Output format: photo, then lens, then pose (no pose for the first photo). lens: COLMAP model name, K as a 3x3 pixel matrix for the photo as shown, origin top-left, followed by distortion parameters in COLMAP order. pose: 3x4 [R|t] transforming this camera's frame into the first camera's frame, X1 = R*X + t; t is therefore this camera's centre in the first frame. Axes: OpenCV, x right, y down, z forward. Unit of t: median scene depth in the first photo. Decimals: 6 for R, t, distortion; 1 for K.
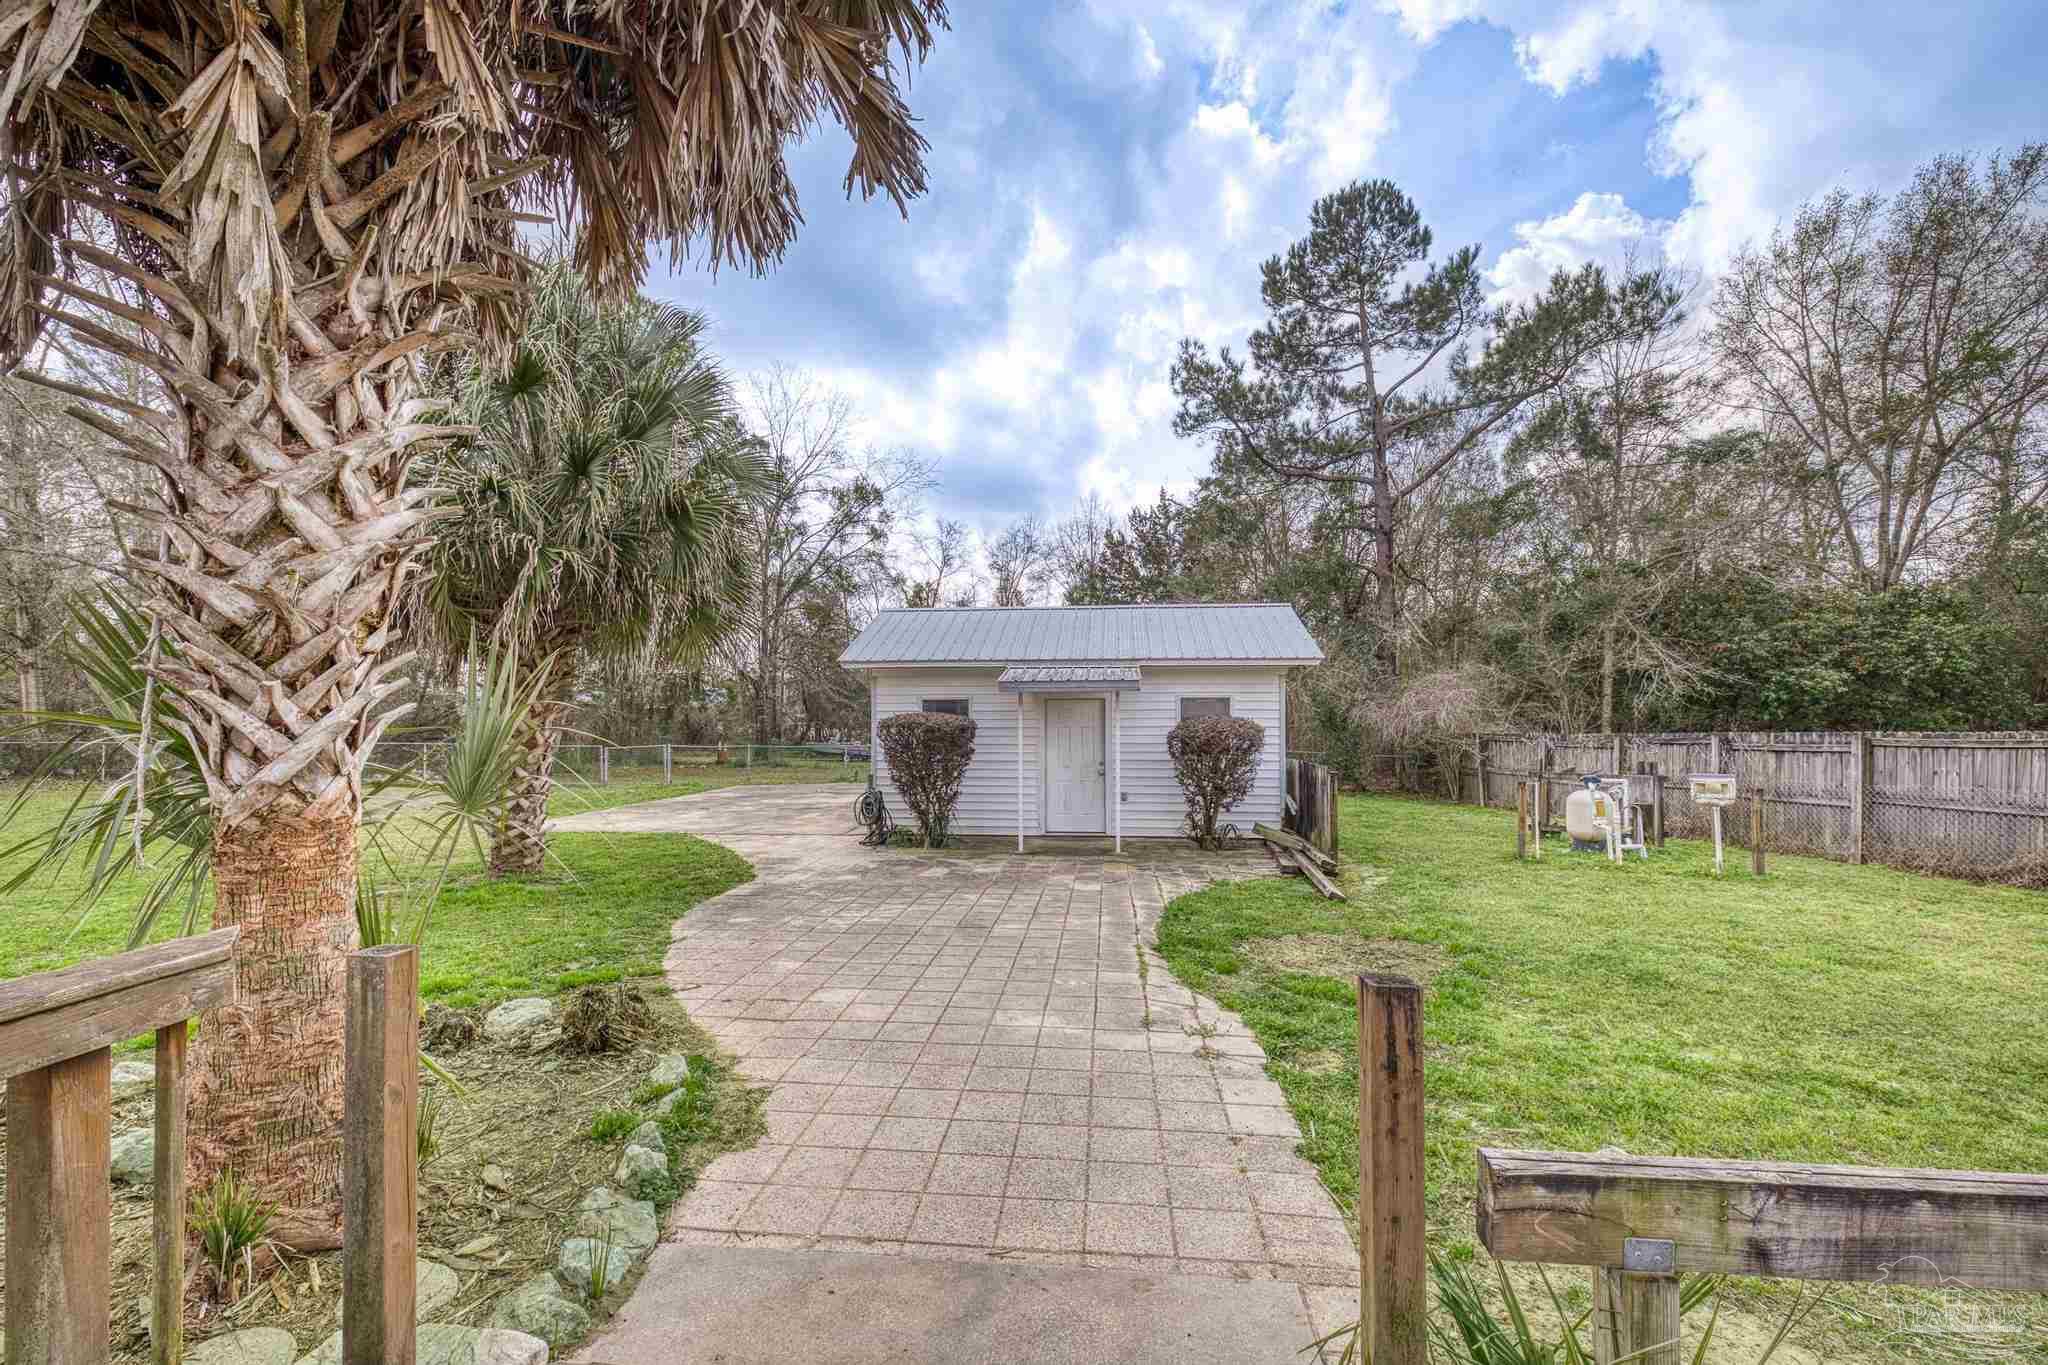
lens RADIAL K [[875.5, 0, 1016.5], [0, 875.5, 709.7], [0, 0, 1]] dist [0.002819, 0.000356]
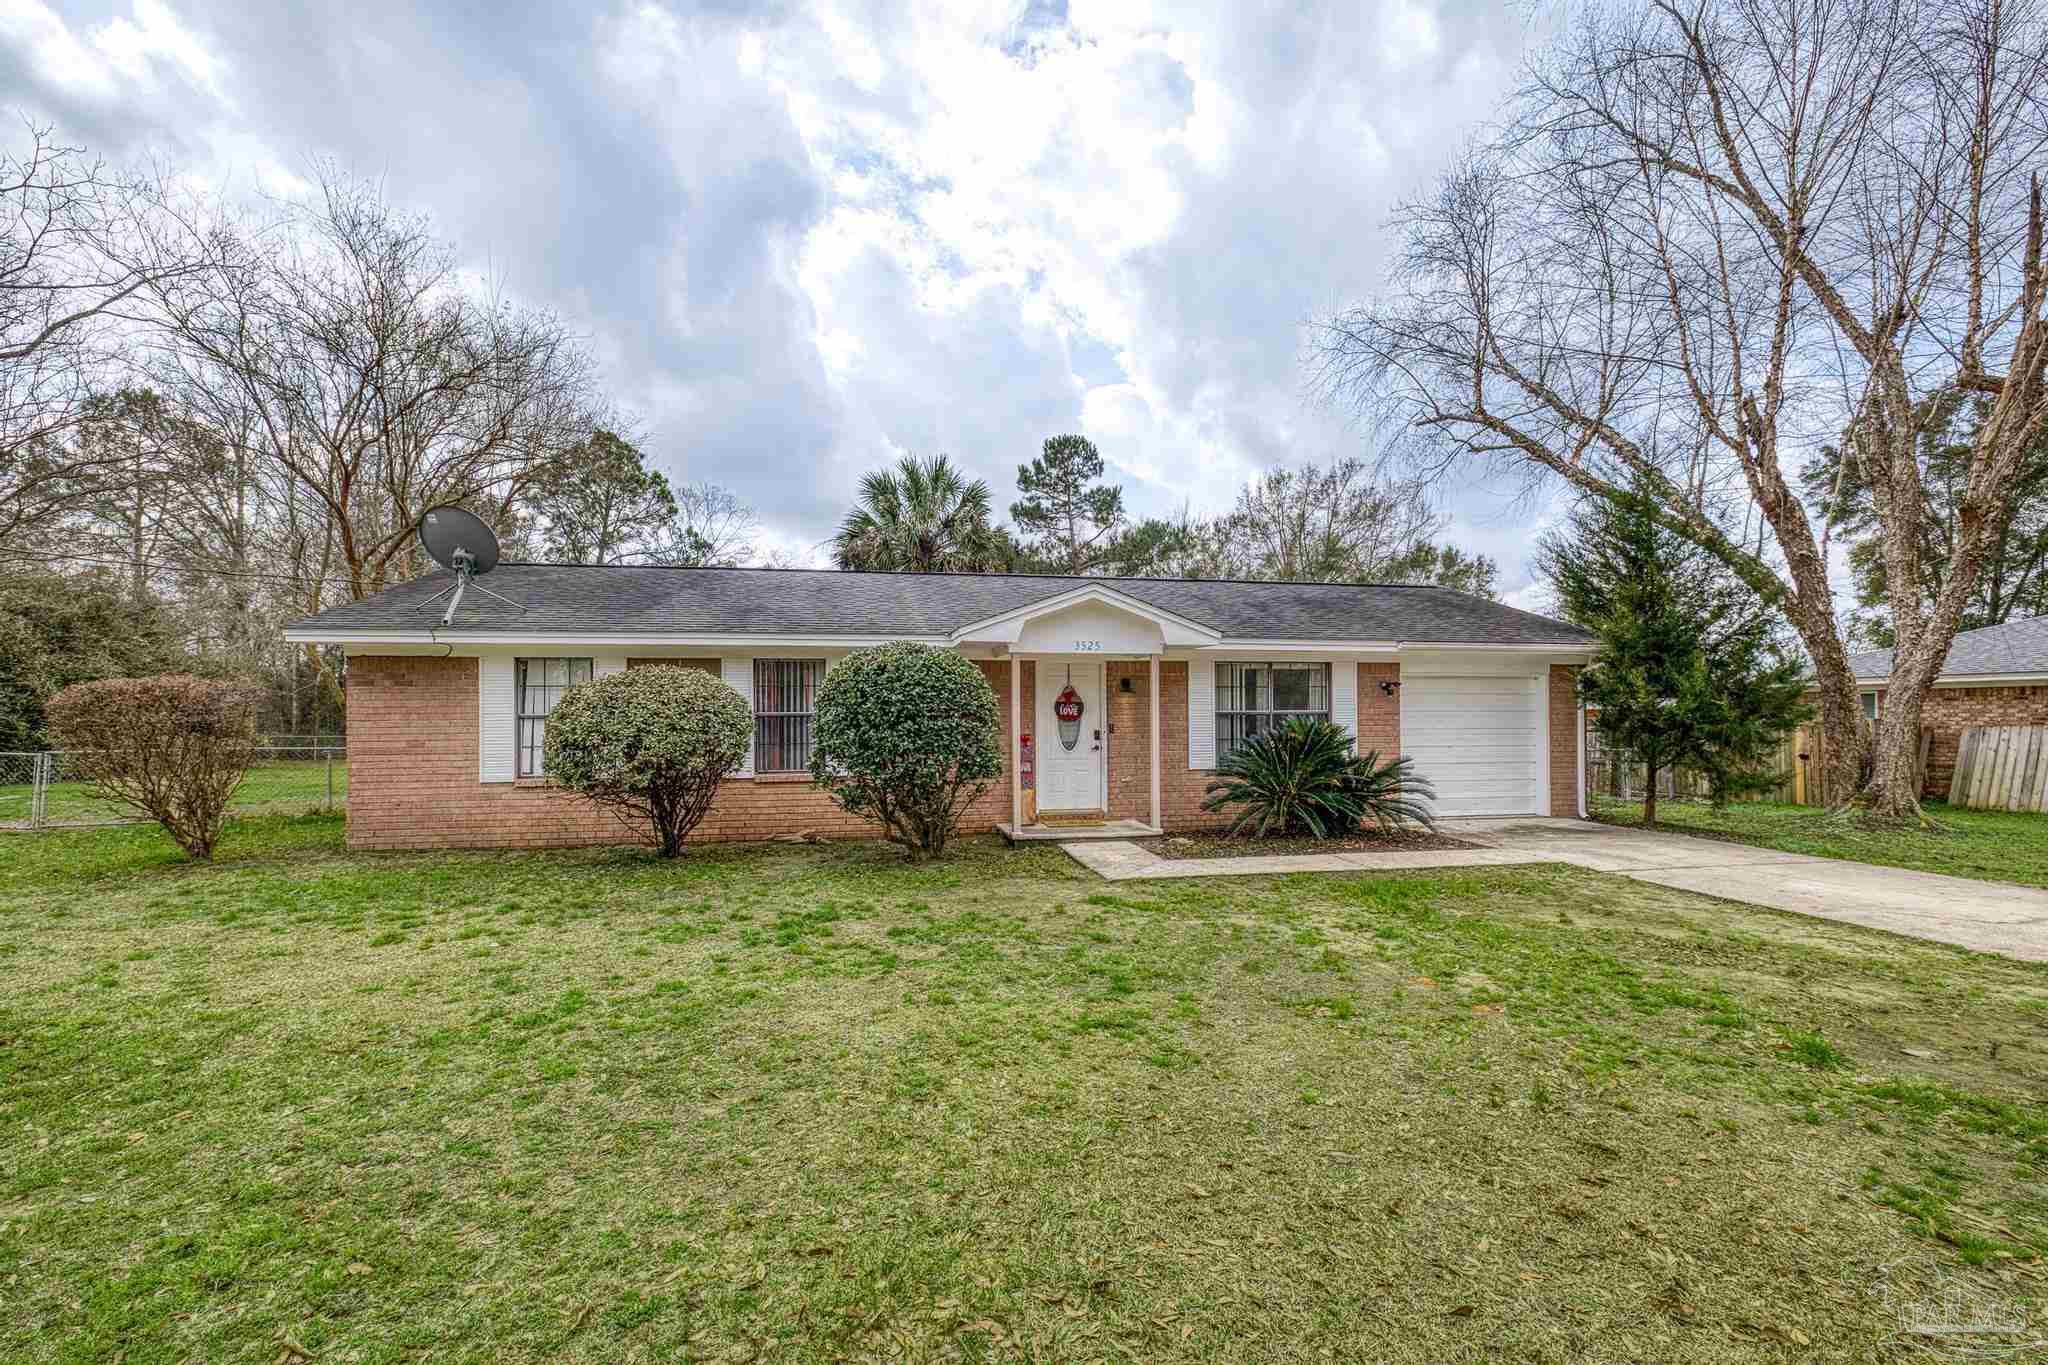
lens RADIAL K [[881.0, 0, 1016.4], [0, 881.0, 712.9], [0, 0, 1]] dist [0.002332, 0.000635]
pose [[0.960408, 0.003152, 0.278580, -0.554522], [-0.003734, 0.999992, 0.001561, -0.015456], [-0.278573, -0.002539, 0.960412, -1.813547]]
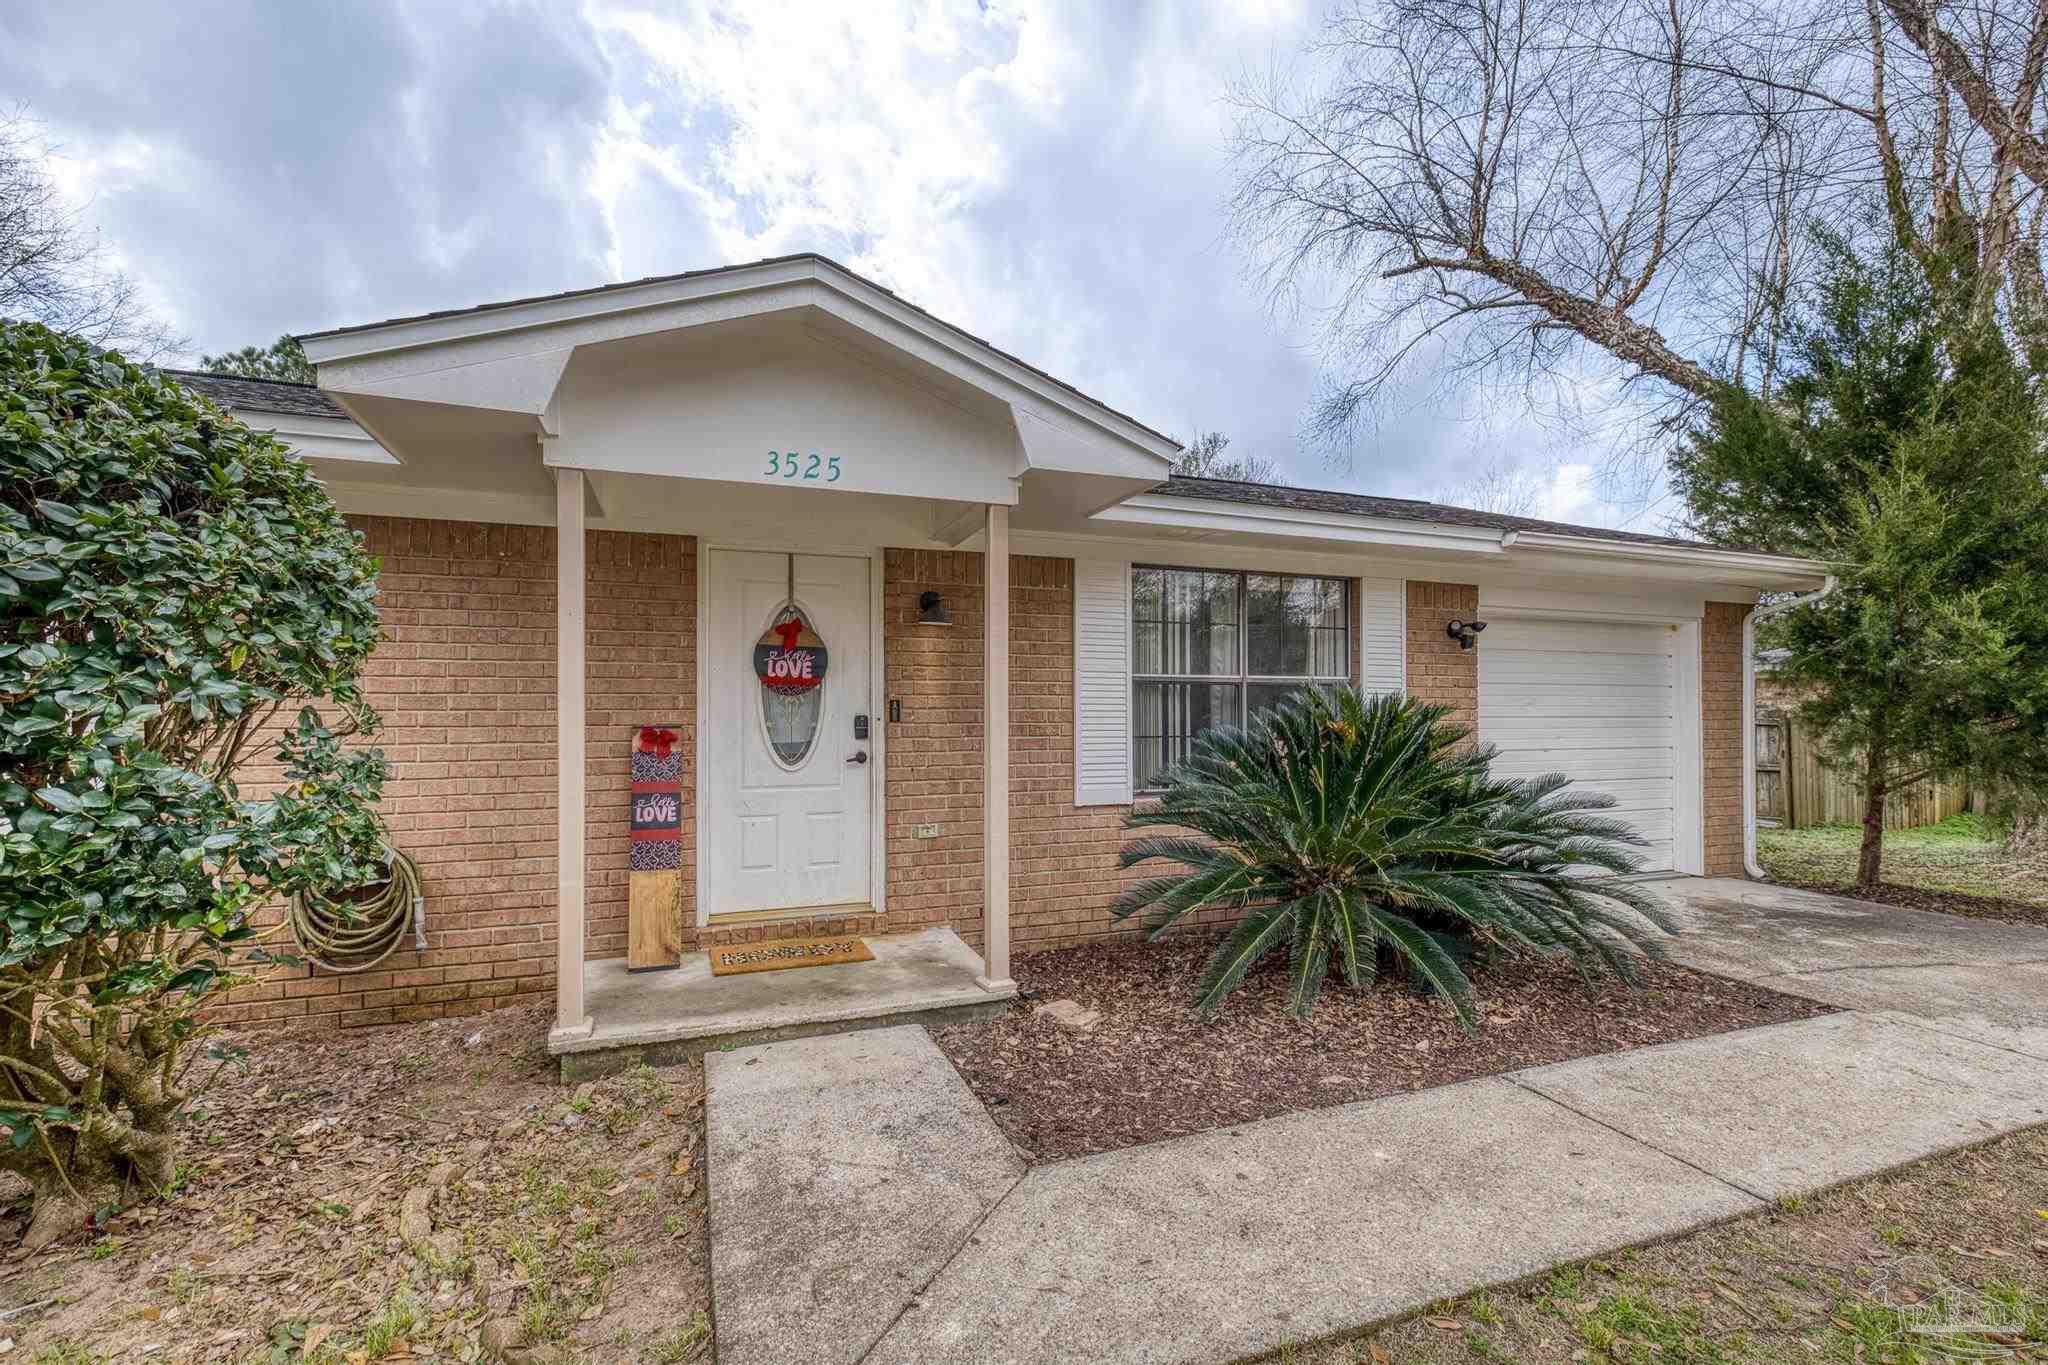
lens RADIAL K [[864.4, 0, 1019.7], [0, 864.4, 712.7], [0, 0, 1]] dist [0.000279, 0.000126]
pose [[0.898011, 0.006537, 0.439924, -0.316978], [-0.008324, 0.999963, 0.002131, 0.001541], [-0.439894, -0.005576, 0.898032, -1.313194]]
